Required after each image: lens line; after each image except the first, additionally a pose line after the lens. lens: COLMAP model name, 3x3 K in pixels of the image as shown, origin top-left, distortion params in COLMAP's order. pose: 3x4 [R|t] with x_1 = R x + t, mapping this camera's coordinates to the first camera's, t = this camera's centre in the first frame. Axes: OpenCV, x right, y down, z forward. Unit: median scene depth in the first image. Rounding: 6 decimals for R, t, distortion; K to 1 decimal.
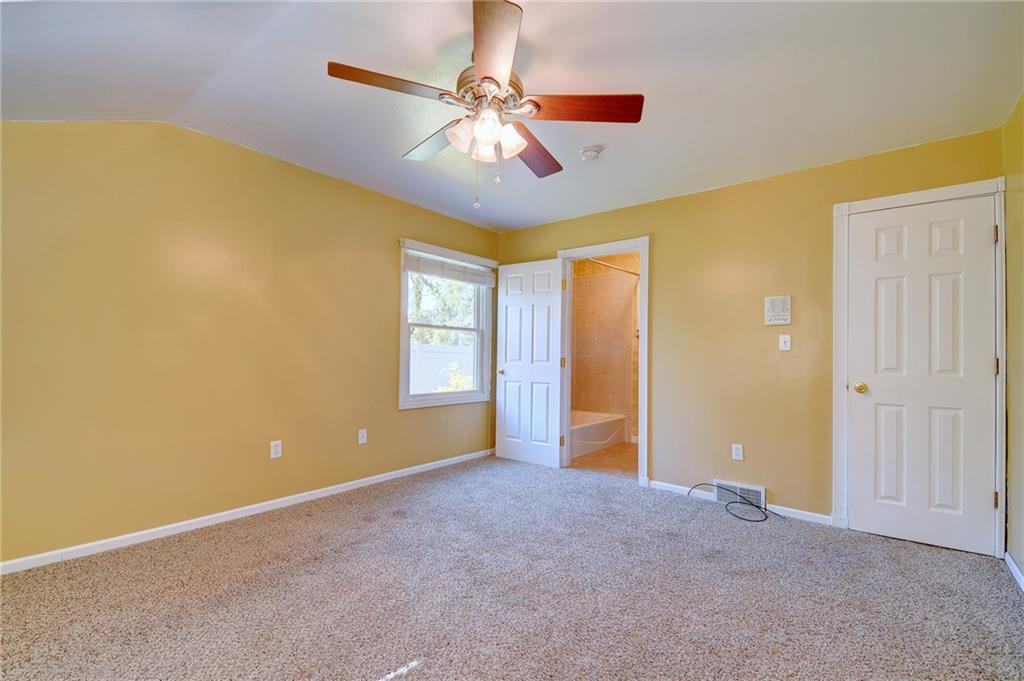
lens RADIAL K [[460.5, 0, 512.6], [0, 460.5, 347.1], [0, 0, 1]] dist [0.040571, -0.000255]
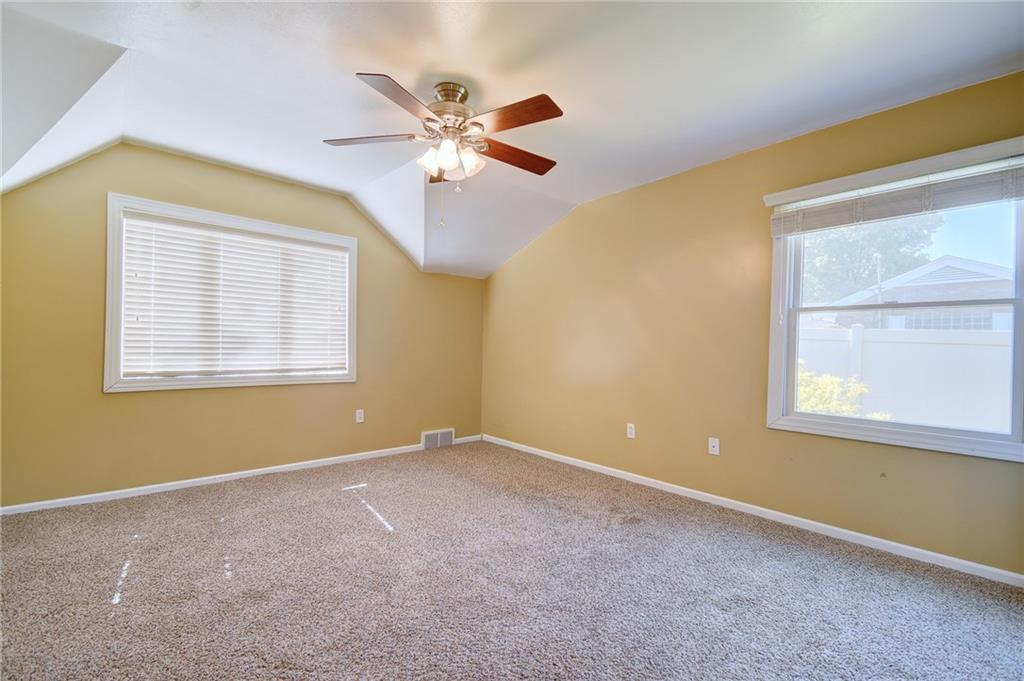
lens RADIAL K [[460.5, 0, 512.6], [0, 460.5, 347.1], [0, 0, 1]] dist [0.040571, -0.000255]
pose [[-0.180872, -0.021358, -0.983275, 0.620696], [-0.010952, 0.999746, -0.019702, 0.028397], [0.983446, 0.007205, -0.181060, 0.799224]]
